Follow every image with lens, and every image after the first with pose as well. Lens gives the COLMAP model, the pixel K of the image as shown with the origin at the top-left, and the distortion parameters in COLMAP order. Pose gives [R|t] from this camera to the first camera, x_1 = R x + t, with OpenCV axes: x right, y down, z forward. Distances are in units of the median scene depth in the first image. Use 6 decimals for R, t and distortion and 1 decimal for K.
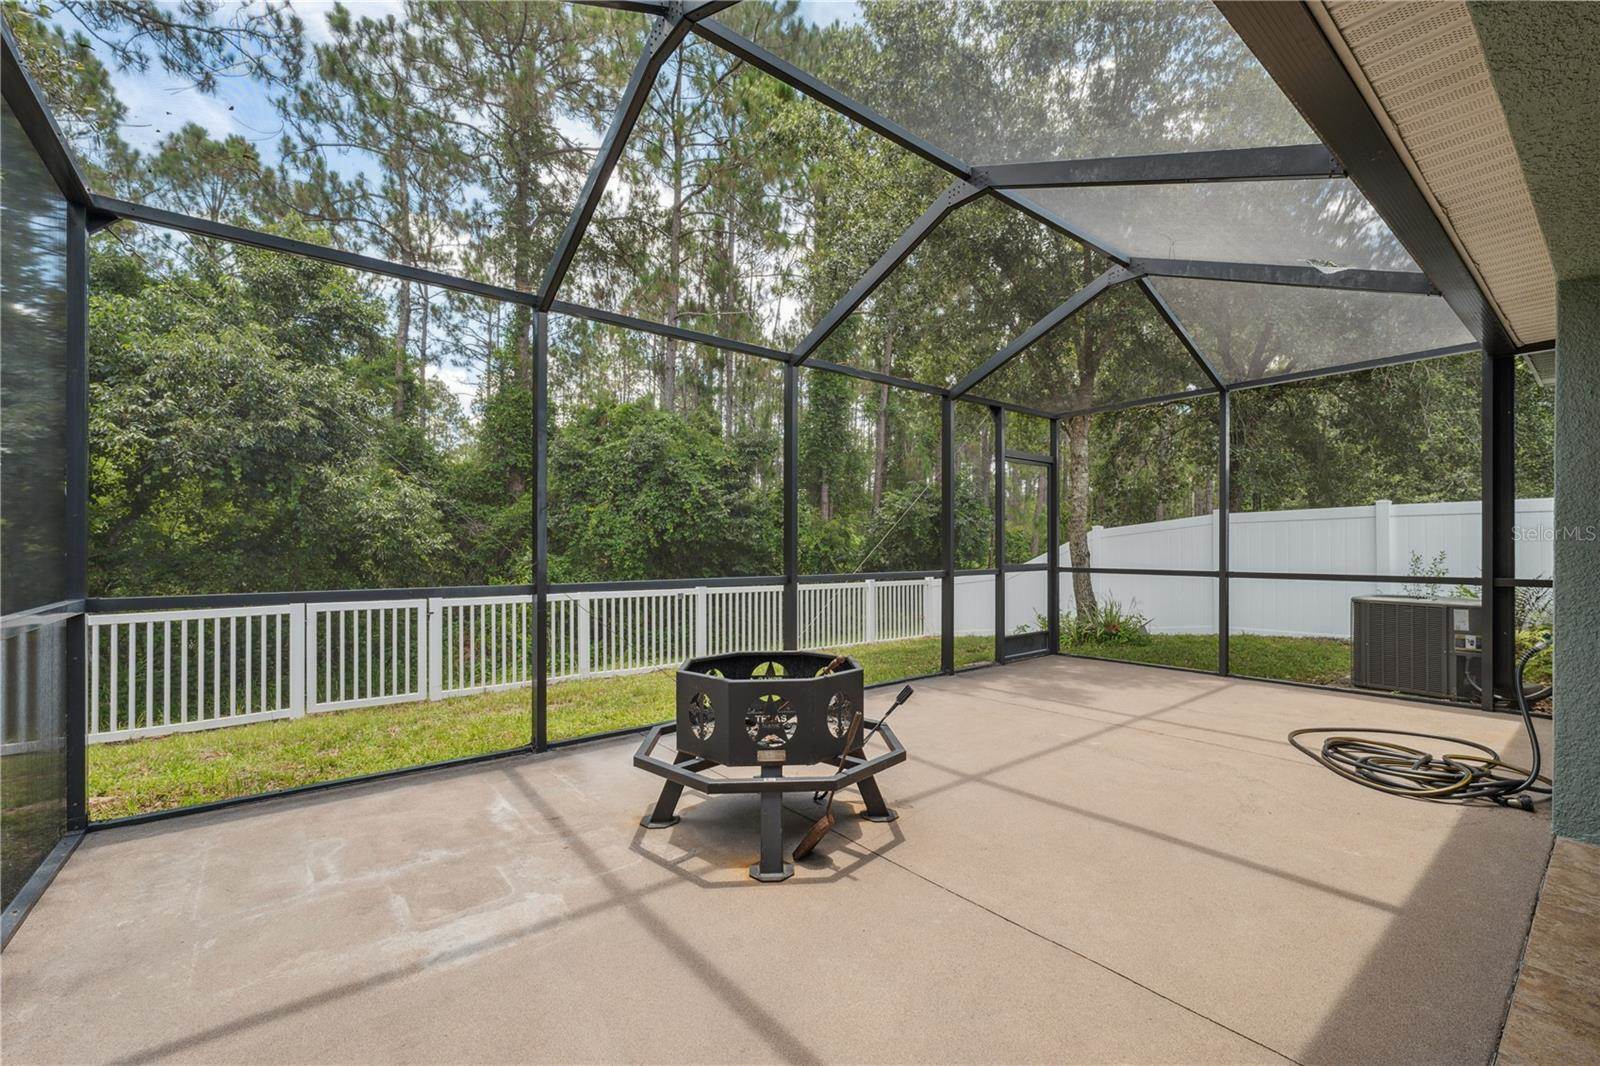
lens RADIAL K [[655.0, 0, 801.5], [0, 655.0, 543.3], [0, 0, 1]] dist [0.002251, -0.000813]
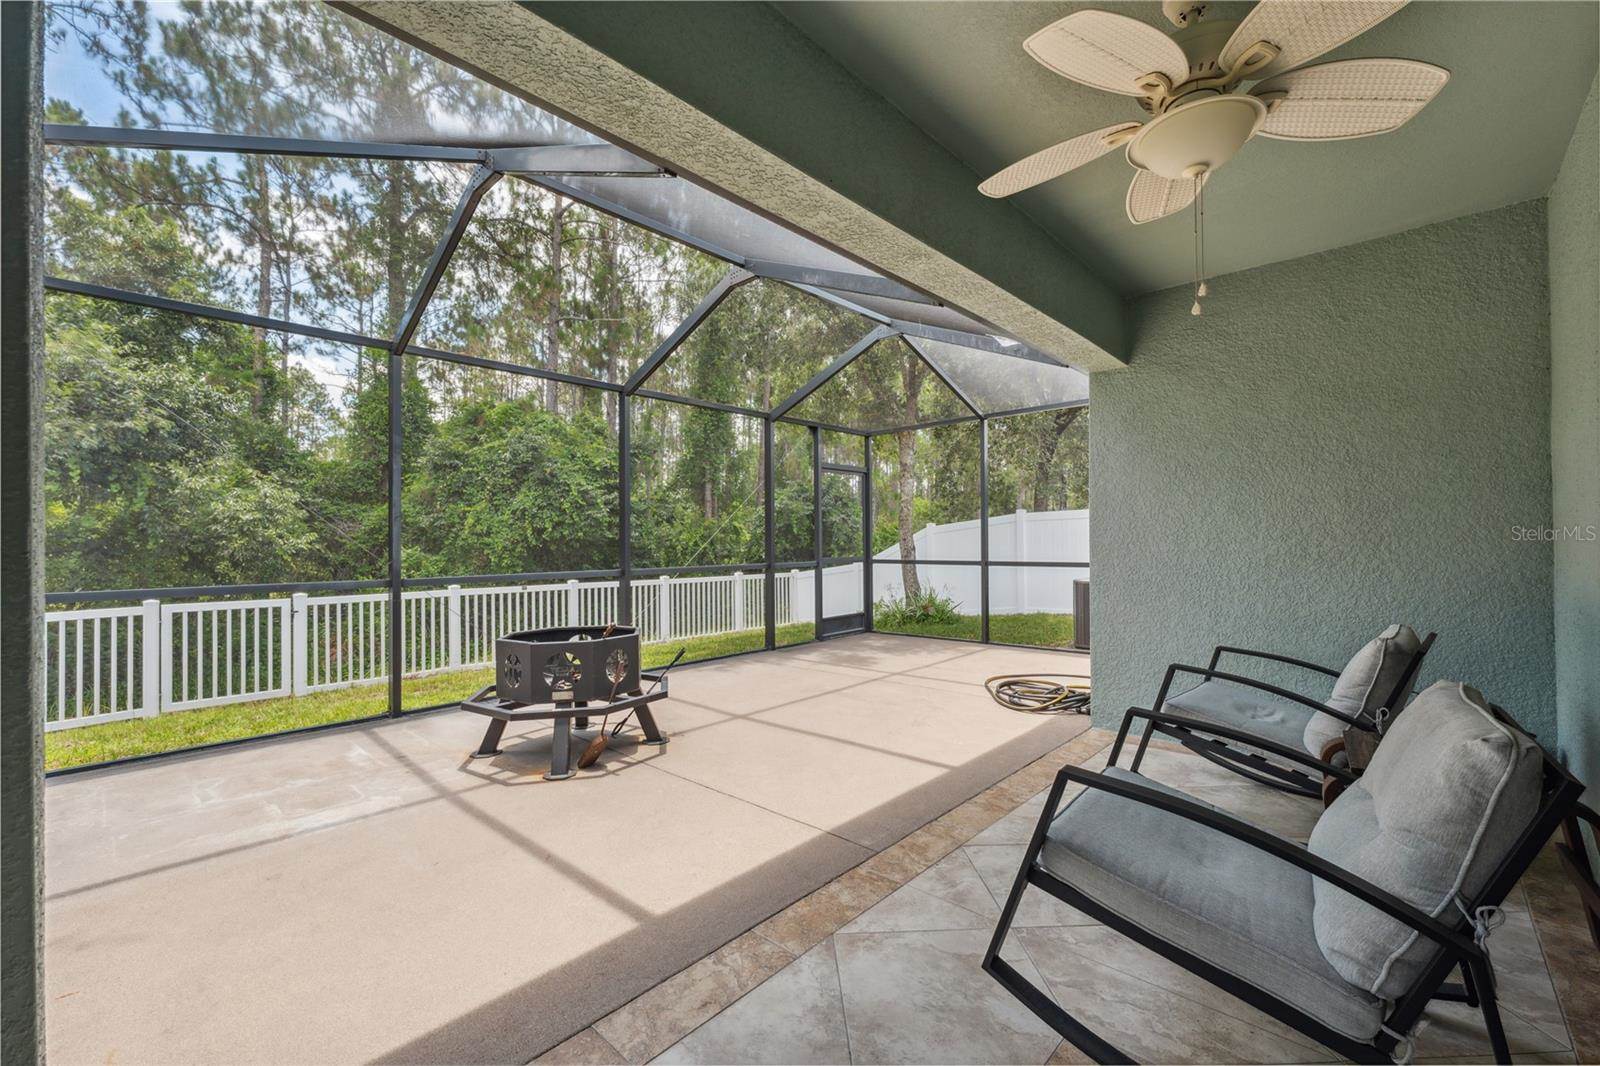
lens RADIAL K [[655.0, 0, 802.4], [0, 655.0, 530.7], [0, 0, 1]] dist [0.002251, -0.000813]
pose [[0.989387, -0.007279, 0.145123, 0.056251], [0.009011, 0.999896, -0.011276, -0.002239], [-0.145025, 0.012464, 0.989349, -0.102100]]
